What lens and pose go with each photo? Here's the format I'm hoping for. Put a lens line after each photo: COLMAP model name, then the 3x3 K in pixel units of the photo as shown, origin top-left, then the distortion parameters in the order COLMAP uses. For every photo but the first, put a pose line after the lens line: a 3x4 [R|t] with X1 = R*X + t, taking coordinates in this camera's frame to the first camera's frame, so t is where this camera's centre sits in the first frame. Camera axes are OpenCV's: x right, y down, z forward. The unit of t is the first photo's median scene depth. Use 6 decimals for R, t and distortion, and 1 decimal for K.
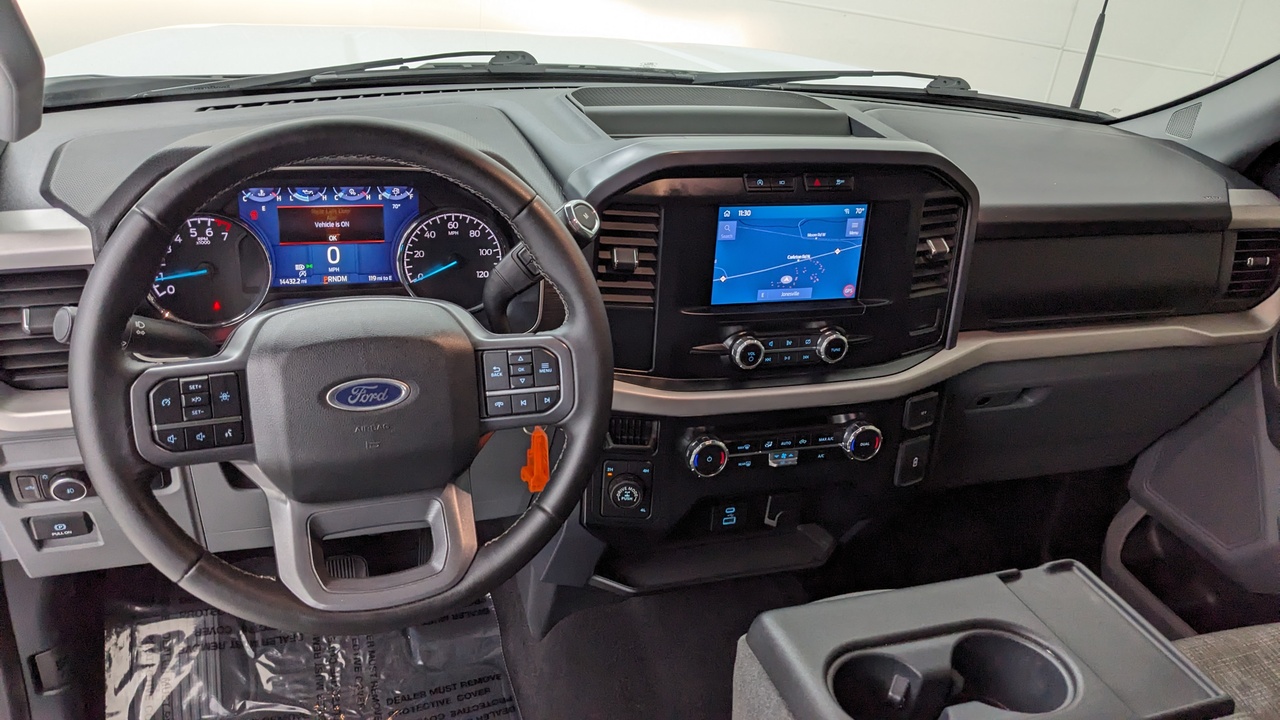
lens RADIAL K [[1001.4, 0, 640.0], [0, 1001.4, 360.0], [0, 0, 1]] dist [0.122447, -0.284692]
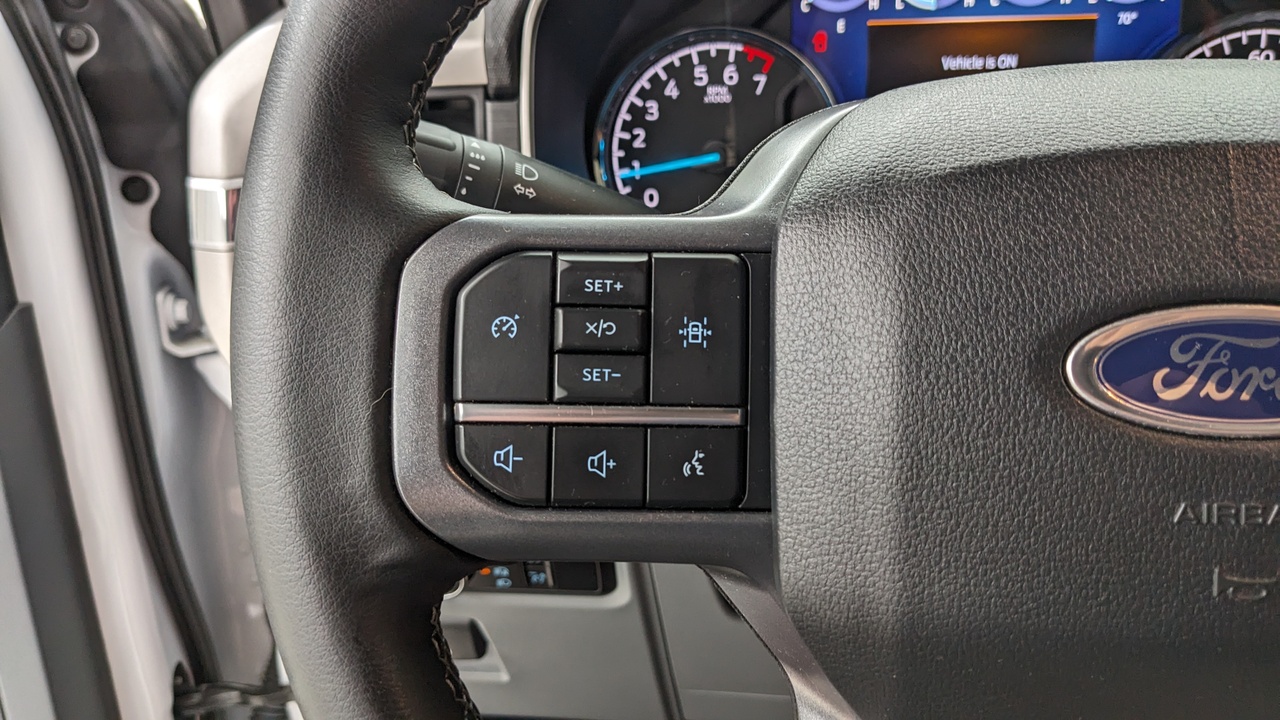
lens RADIAL K [[1001.4, 0, 640.0], [0, 1001.4, 360.0], [0, 0, 1]] dist [0.122447, -0.284692]
pose [[0.871093, 0.051894, -0.488368, -0.217387], [-0.099094, 0.992521, -0.071288, 0.049468], [0.481016, 0.110493, 0.869721, 0.569879]]
